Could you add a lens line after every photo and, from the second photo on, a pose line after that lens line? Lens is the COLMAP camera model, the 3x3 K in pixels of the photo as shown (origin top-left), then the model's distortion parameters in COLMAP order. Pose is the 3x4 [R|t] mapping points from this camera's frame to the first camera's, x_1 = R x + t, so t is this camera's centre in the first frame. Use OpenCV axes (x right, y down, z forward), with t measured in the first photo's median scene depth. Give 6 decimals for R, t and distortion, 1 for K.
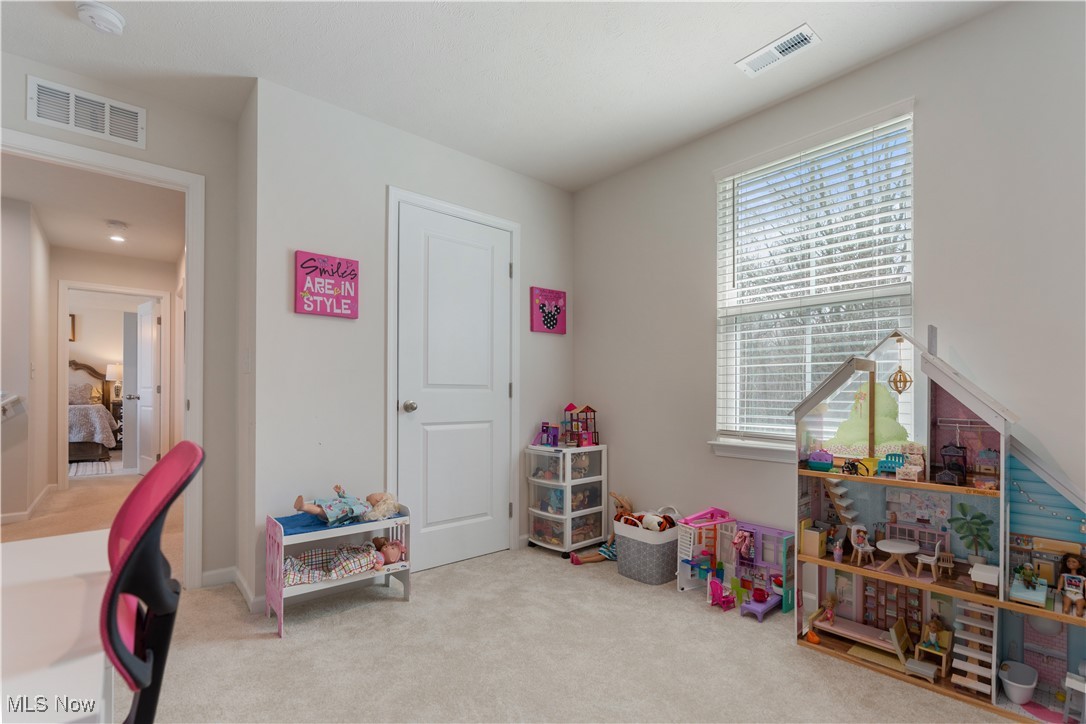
lens RADIAL K [[501.5, 0, 538.8], [0, 501.5, 396.7], [0, 0, 1]] dist [-0.009916, 0.003789]
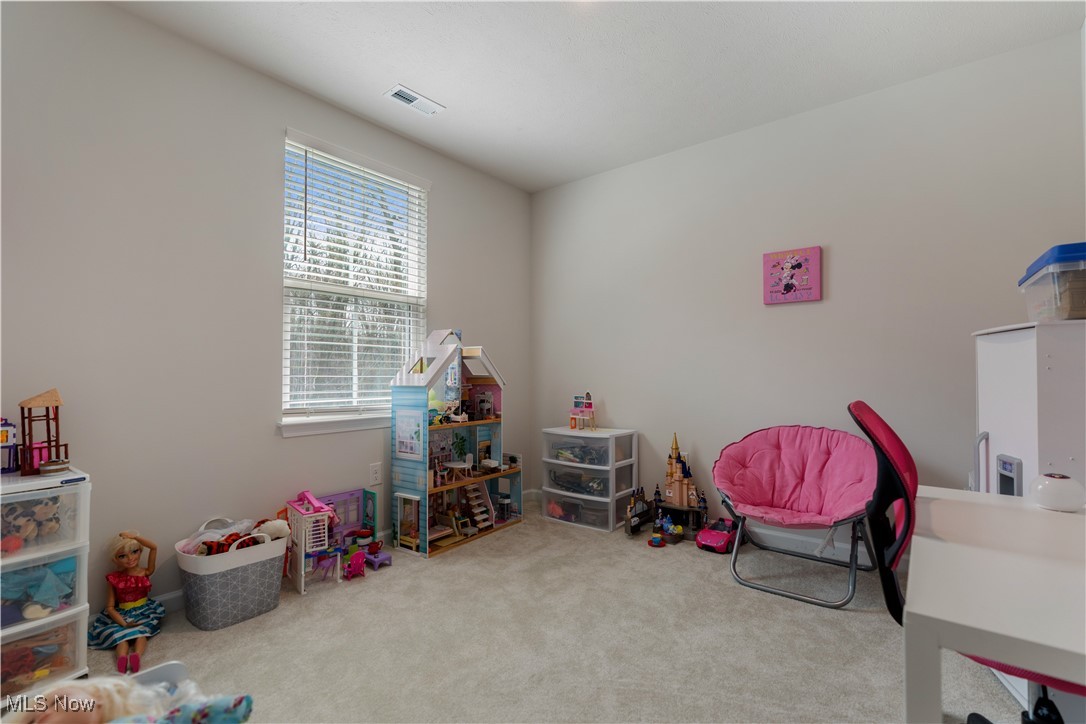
lens RADIAL K [[501.5, 0, 542.6], [0, 501.5, 363.8], [0, 0, 1]] dist [-0.009916, 0.003789]
pose [[-0.222668, 0.015969, 0.974764, -0.697182], [0.002052, 0.999871, -0.015911, -0.001170], [-0.974892, -0.001542, -0.222672, 0.811196]]
